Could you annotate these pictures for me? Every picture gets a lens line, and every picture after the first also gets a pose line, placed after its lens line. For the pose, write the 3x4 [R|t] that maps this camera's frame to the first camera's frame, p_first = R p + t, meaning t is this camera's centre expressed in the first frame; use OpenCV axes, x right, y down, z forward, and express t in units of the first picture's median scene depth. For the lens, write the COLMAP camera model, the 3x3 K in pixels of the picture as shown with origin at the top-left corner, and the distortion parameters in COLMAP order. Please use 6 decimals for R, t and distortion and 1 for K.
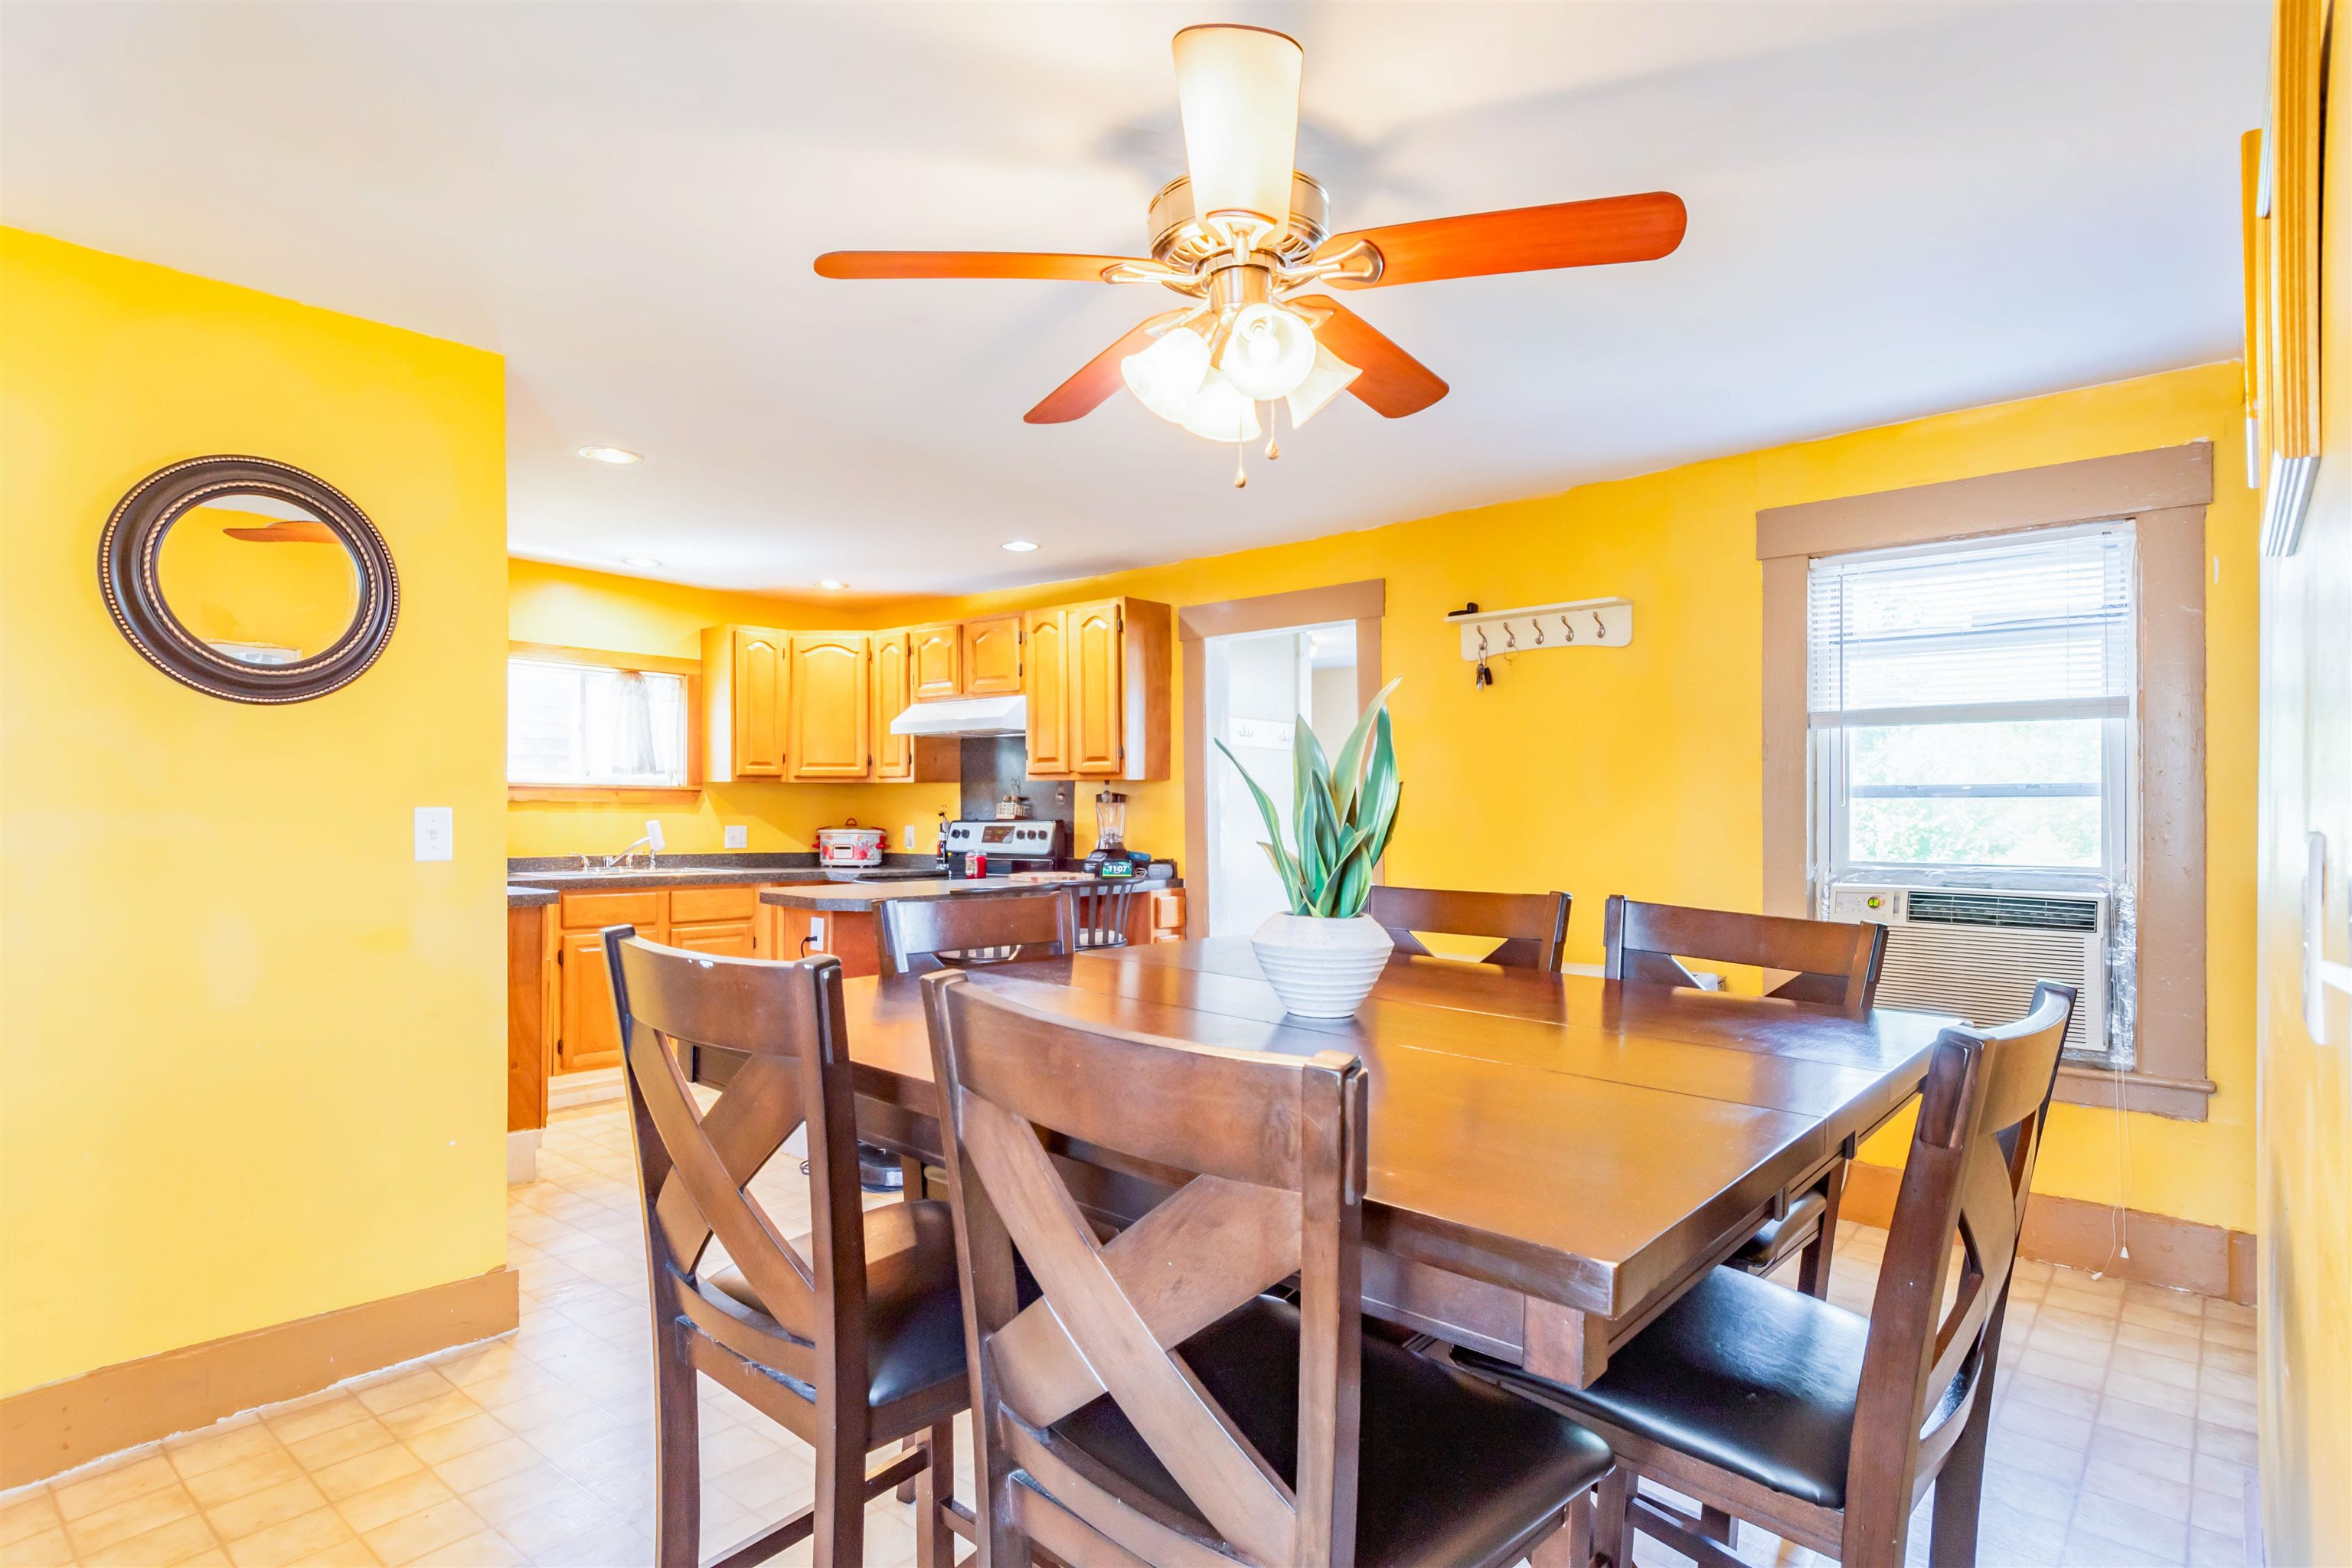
lens RADIAL K [[1209.5, 0, 1169.6], [0, 1209.5, 805.0], [0, 0, 1]] dist [0.001108, -0.001079]
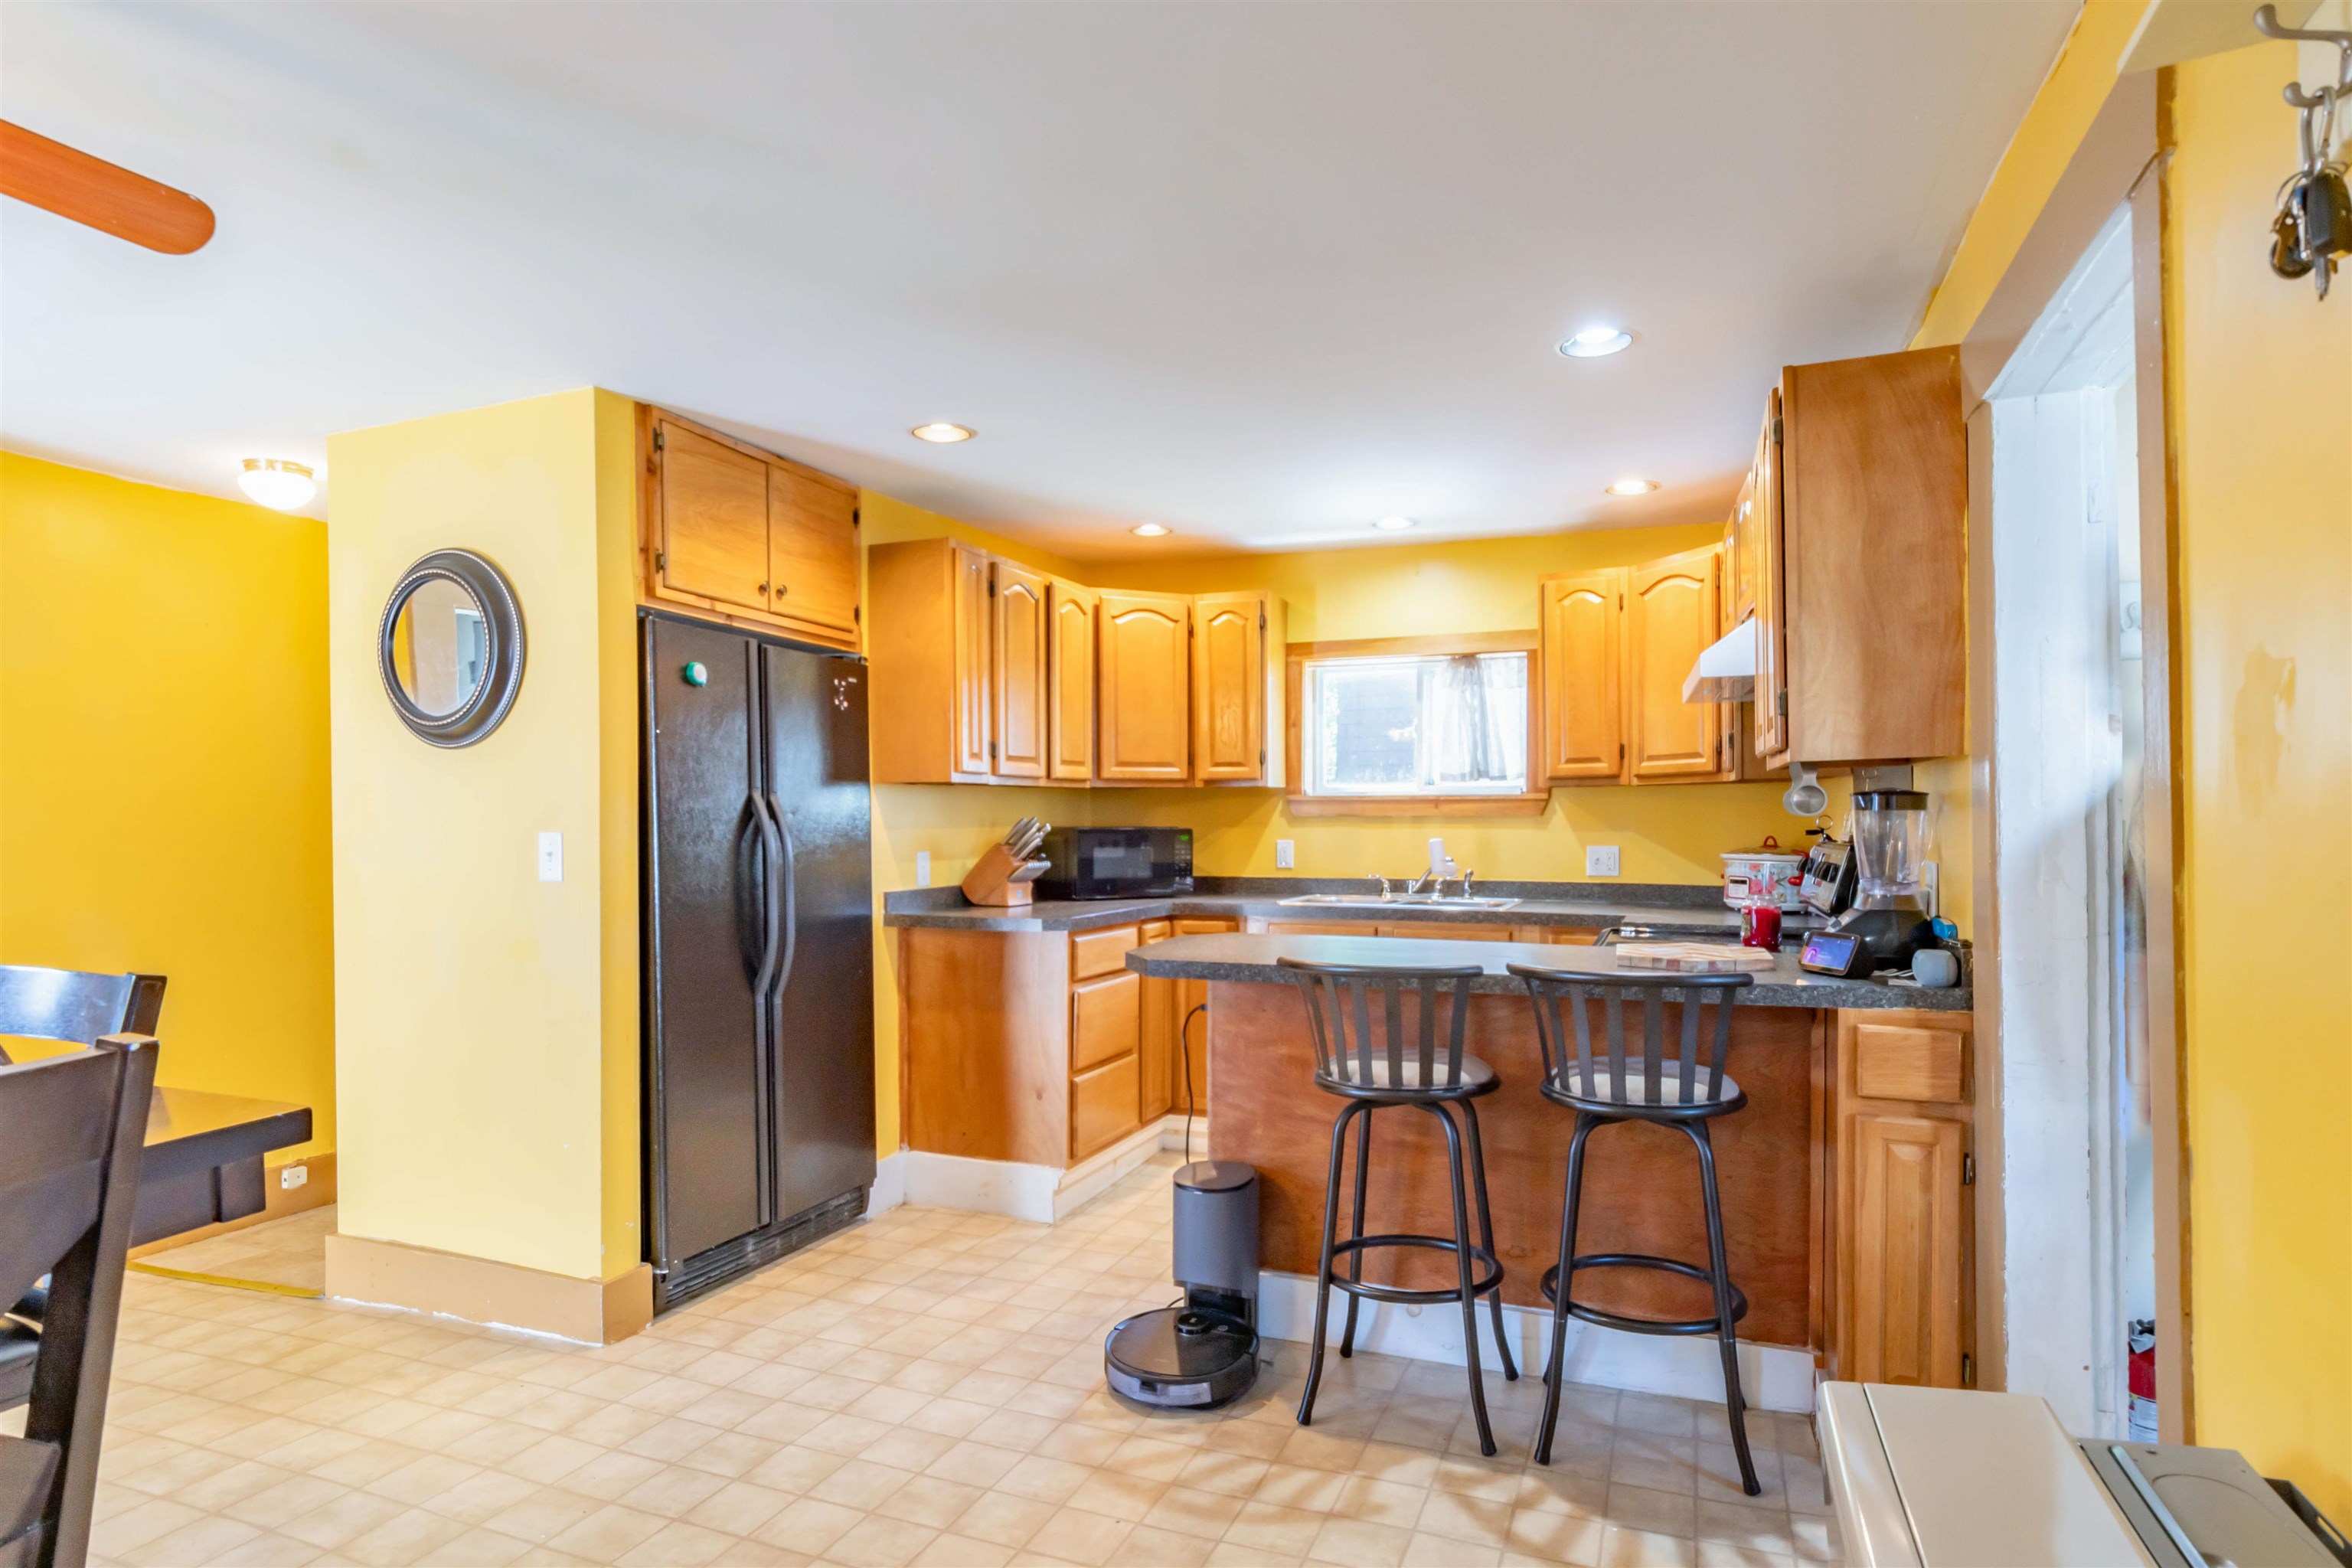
lens RADIAL K [[1254.9, 0, 1192.7], [0, 1254.9, 846.2], [0, 0, 1]] dist [0.003418, -0.000434]
pose [[0.335643, 0.014818, -0.941873, 0.291370], [0.010726, 0.999751, 0.019551, -0.000209], [0.941928, -0.016665, 0.335401, 0.531332]]
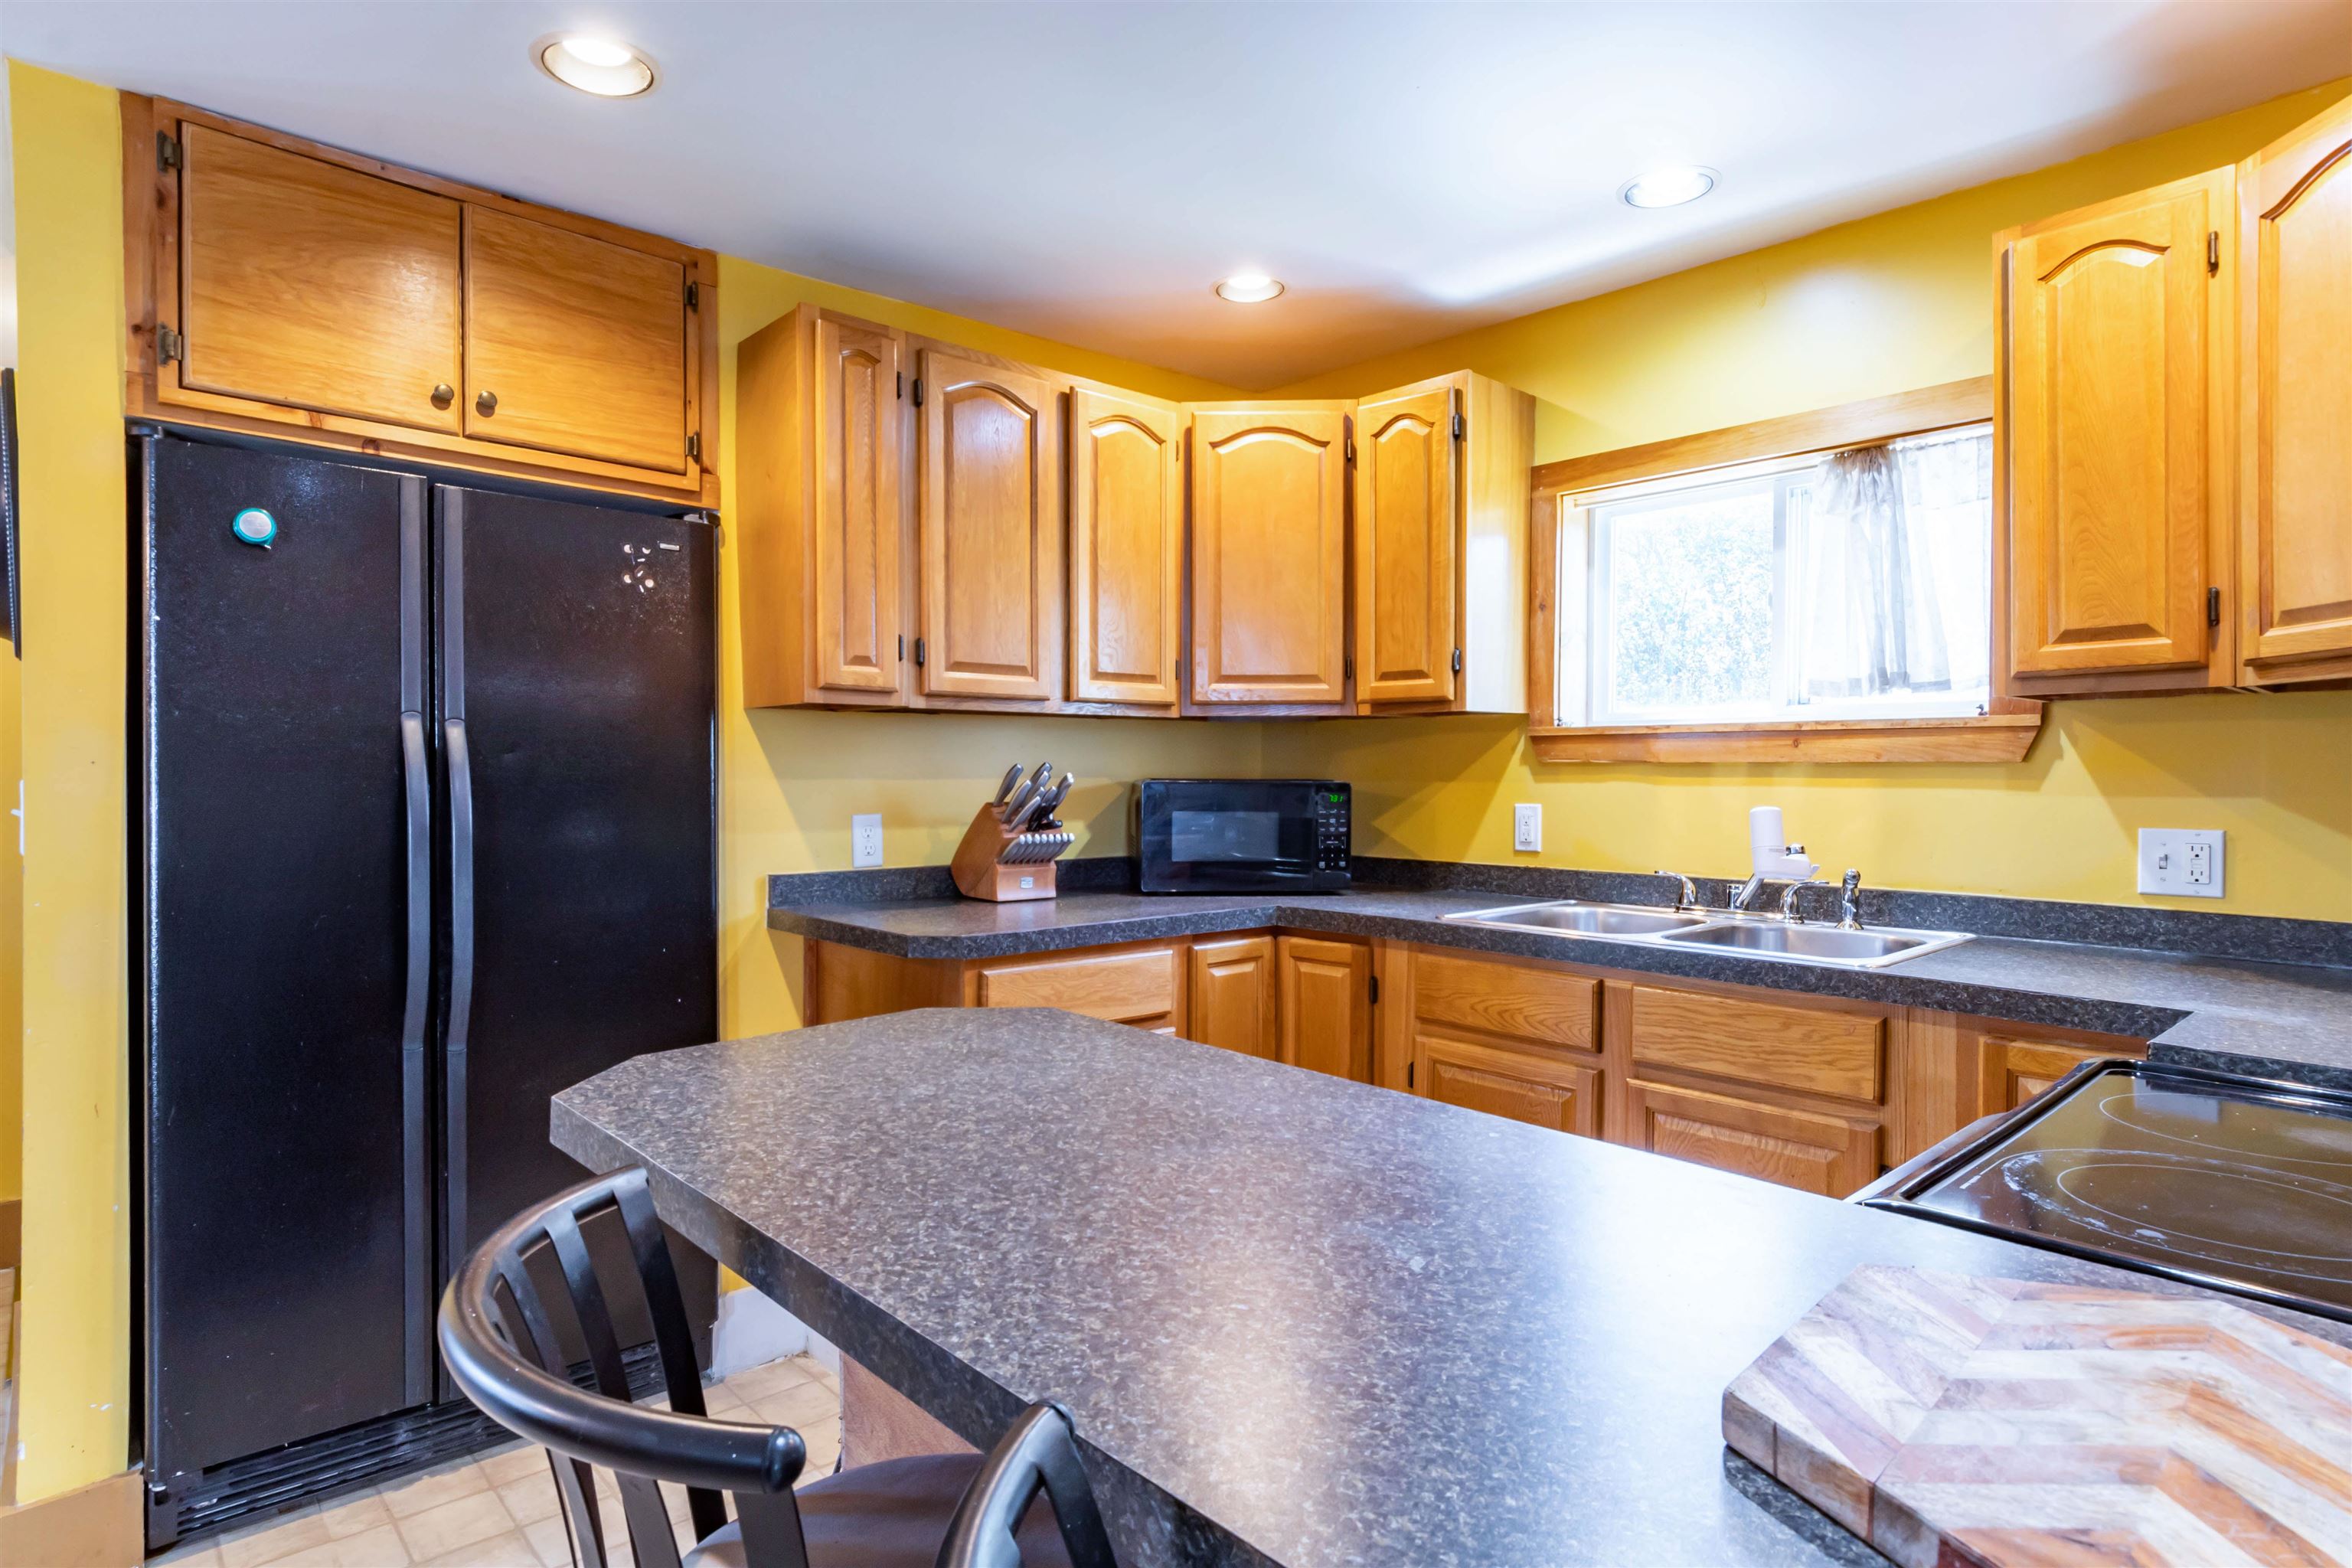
lens RADIAL K [[1246.5, 0, 1176.0], [0, 1246.5, 784.0], [0, 0, 1]] dist [0.002647, -0.000129]
pose [[-0.110954, 0.003982, -0.993818, 0.014211], [0.003495, 0.999987, 0.003617, 0.003039], [0.993819, -0.003072, -0.110966, 0.798077]]
